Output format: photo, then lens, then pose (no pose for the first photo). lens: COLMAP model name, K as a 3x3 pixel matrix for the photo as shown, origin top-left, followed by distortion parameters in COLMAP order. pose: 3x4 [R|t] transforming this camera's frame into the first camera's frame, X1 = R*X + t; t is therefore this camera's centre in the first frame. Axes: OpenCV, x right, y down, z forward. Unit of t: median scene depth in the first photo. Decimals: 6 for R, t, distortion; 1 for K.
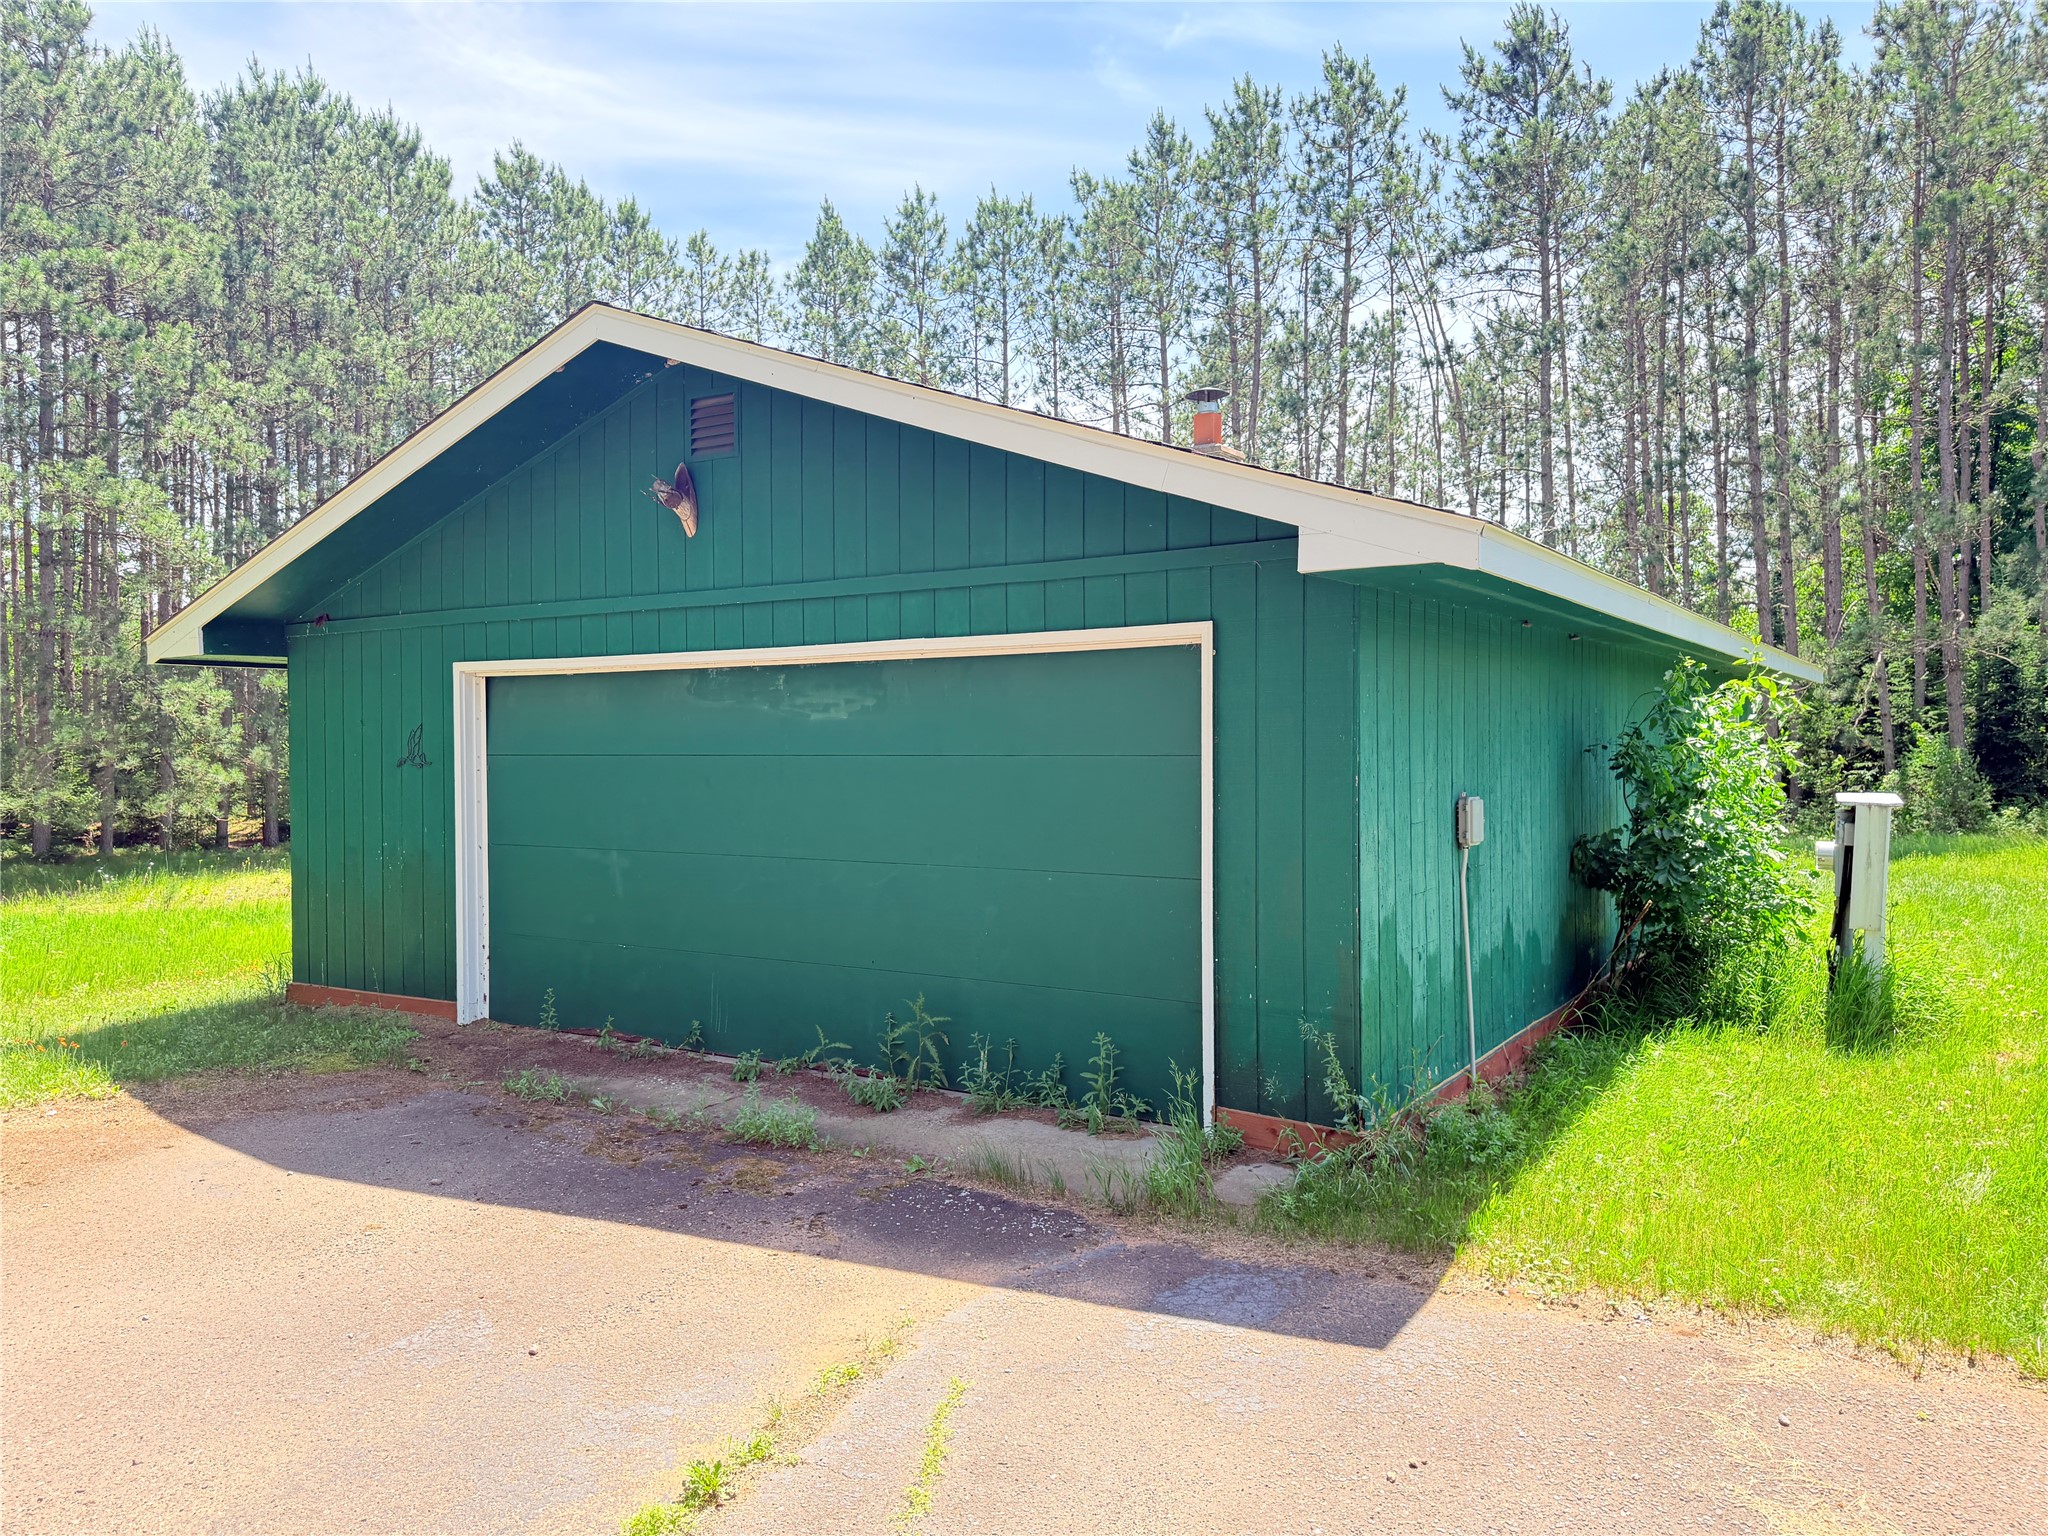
lens RADIAL K [[1428.8, 0, 1024.0], [0, 1428.8, 768.0], [0, 0, 1]] dist [0.032216, -0.018177]
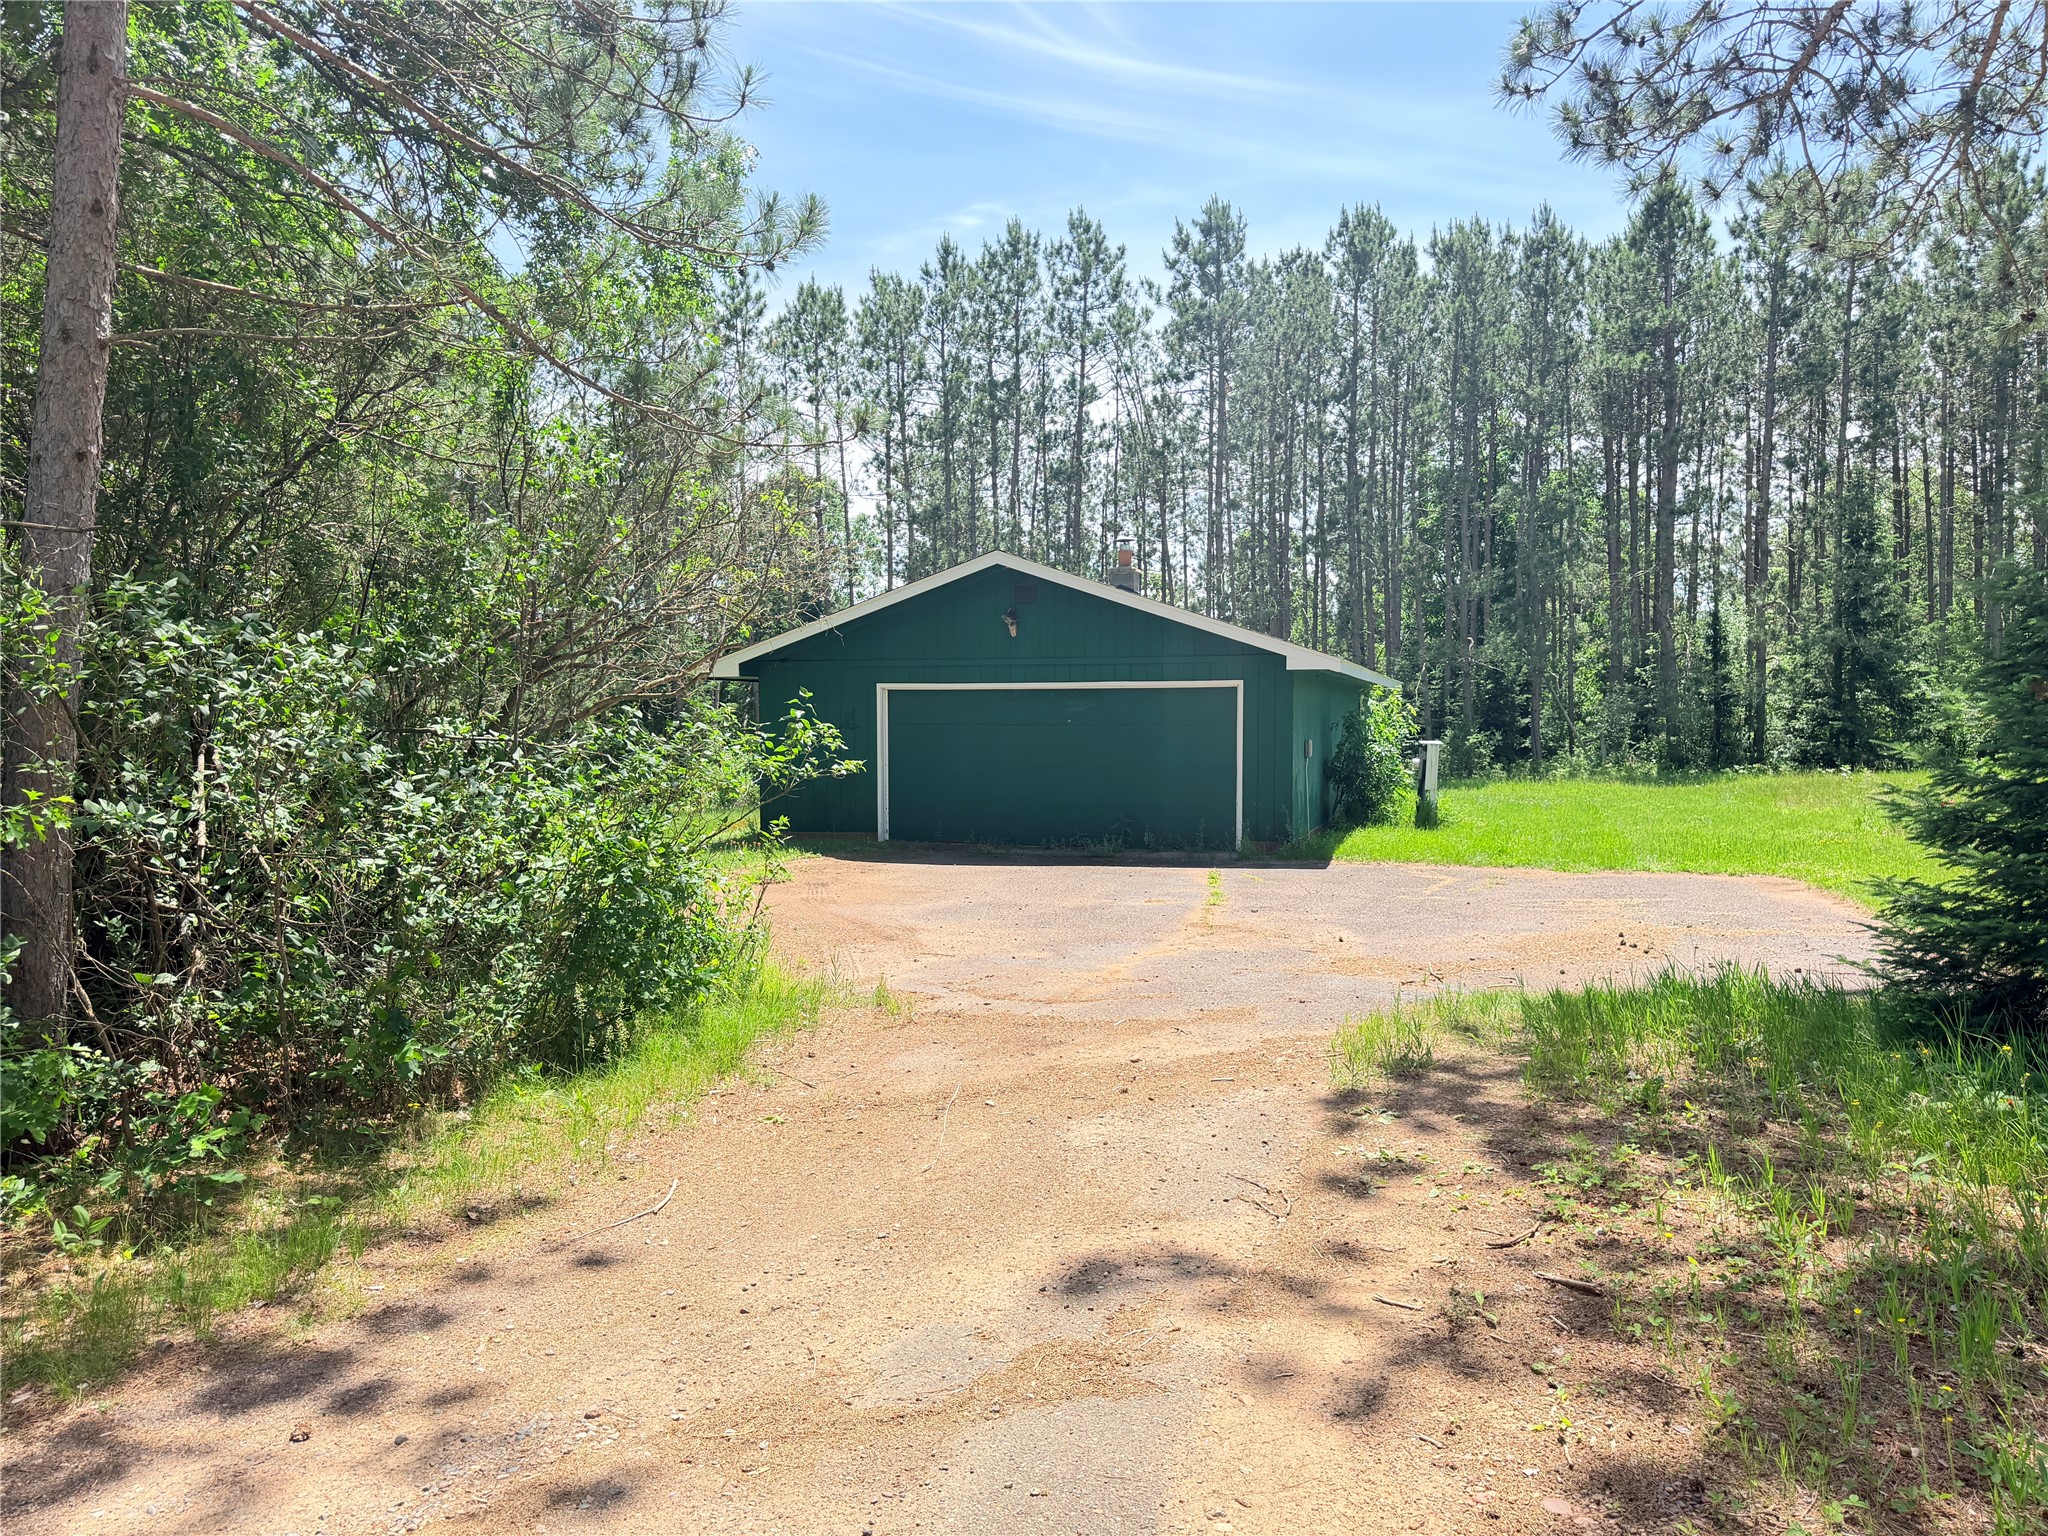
lens RADIAL K [[1428.8, 0, 1024.0], [0, 1428.8, 768.0], [0, 0, 1]] dist [0.032216, -0.018177]
pose [[0.967788, -0.001394, 0.251762, -0.176124], [-0.000633, 0.999968, 0.007967, 0.010342], [-0.251765, -0.007869, 0.967756, -0.300483]]
